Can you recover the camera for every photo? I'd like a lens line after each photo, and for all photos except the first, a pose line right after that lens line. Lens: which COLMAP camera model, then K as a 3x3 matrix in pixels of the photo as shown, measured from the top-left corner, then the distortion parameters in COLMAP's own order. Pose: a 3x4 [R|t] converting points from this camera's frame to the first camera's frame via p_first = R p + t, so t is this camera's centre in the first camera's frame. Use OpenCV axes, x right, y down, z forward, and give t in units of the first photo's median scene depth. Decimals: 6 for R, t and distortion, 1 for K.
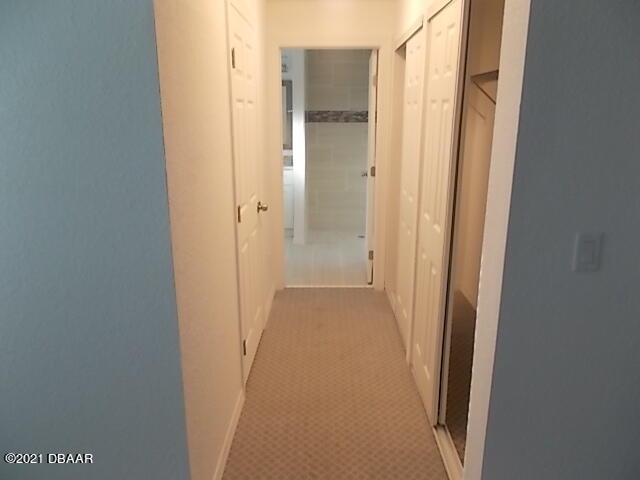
lens RADIAL K [[498.1, 0, 318.9], [0, 498.1, 234.7], [0, 0, 1]] dist [0.029376, -0.030091]
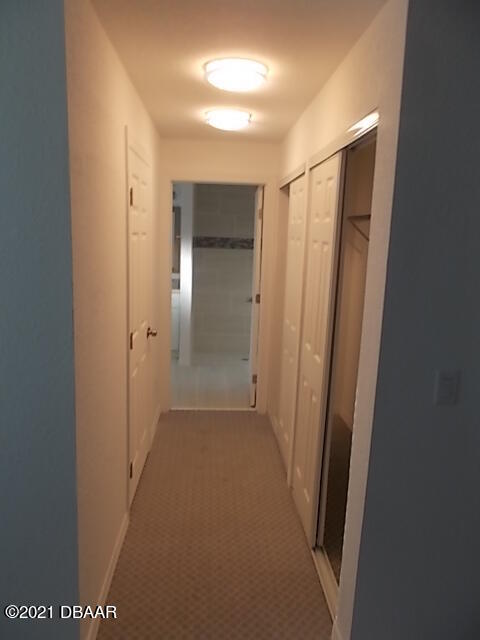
lens RADIAL K [[498.1, 0, 235.3], [0, 498.1, 317.9], [0, 0, 1]] dist [0.029376, -0.030091]
pose [[0.997501, 0.024156, 0.066397, -0.010691], [-0.019411, 0.997272, -0.071211, -0.017474], [-0.067936, 0.069744, 0.995249, -0.057755]]
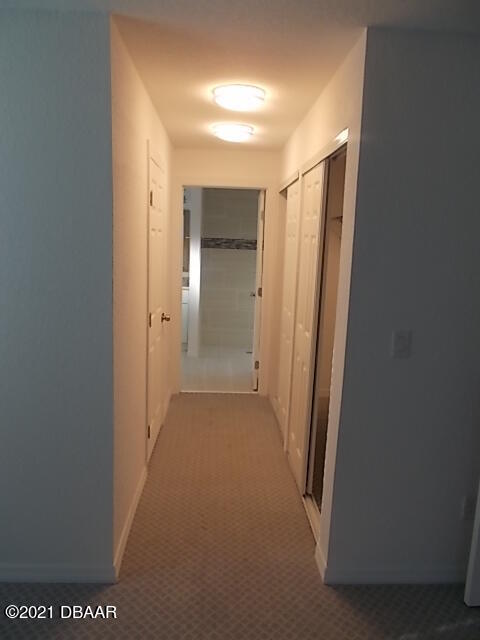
lens RADIAL K [[498.1, 0, 235.2], [0, 498.1, 317.2], [0, 0, 1]] dist [0.029376, -0.030091]
pose [[0.998245, 0.027411, 0.052488, -0.012011], [-0.022914, 0.996166, -0.084428, 0.048355], [-0.054601, 0.083077, 0.995046, -0.228325]]
